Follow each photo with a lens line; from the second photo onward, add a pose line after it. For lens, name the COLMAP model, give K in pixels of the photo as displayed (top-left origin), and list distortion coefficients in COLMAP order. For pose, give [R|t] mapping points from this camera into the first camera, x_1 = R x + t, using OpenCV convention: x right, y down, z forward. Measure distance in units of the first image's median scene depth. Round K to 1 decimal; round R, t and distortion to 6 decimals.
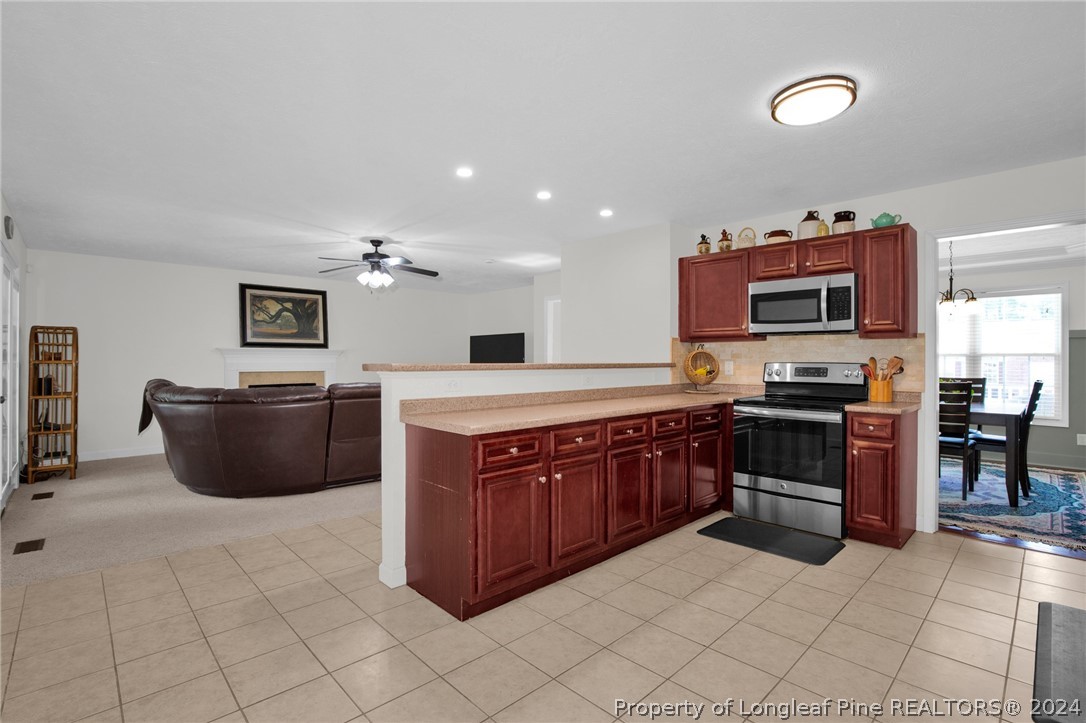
lens RADIAL K [[507.5, 0, 543.0], [0, 507.5, 360.4], [0, 0, 1]] dist [-0.032701, 0.003275]
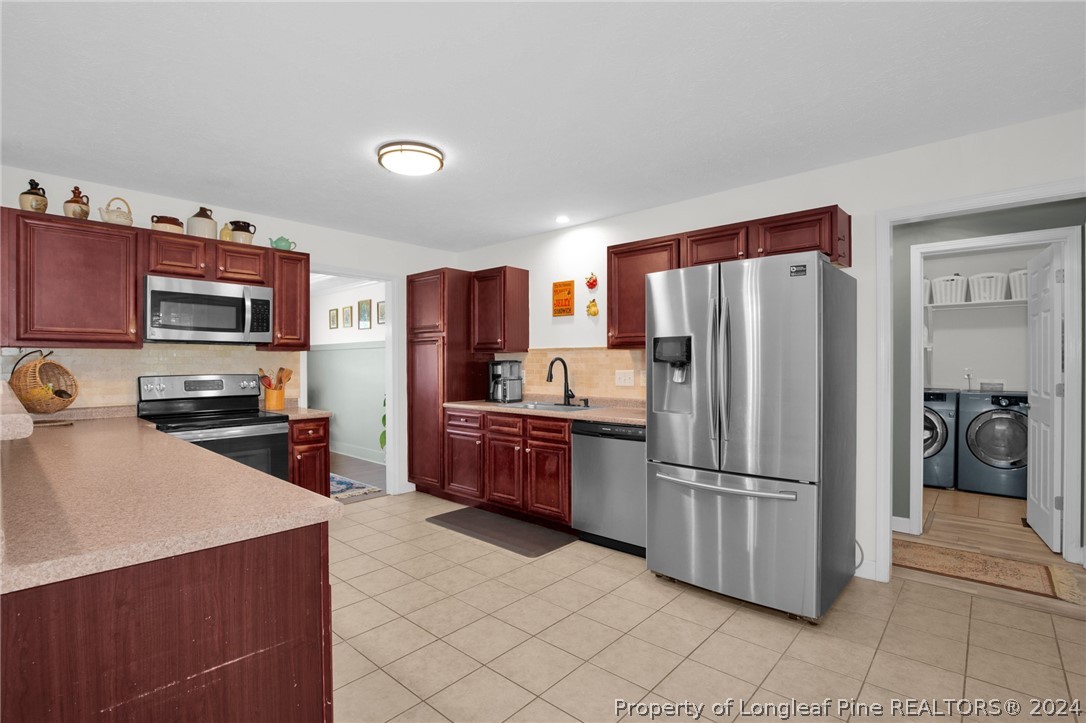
lens RADIAL K [[507.5, 0, 545.6], [0, 507.5, 366.5], [0, 0, 1]] dist [-0.032701, 0.003275]
pose [[-0.073163, -0.005366, 0.997306, -0.389814], [0.007564, 0.999954, 0.005935, -0.010836], [-0.997291, 0.007978, -0.073119, 0.428227]]
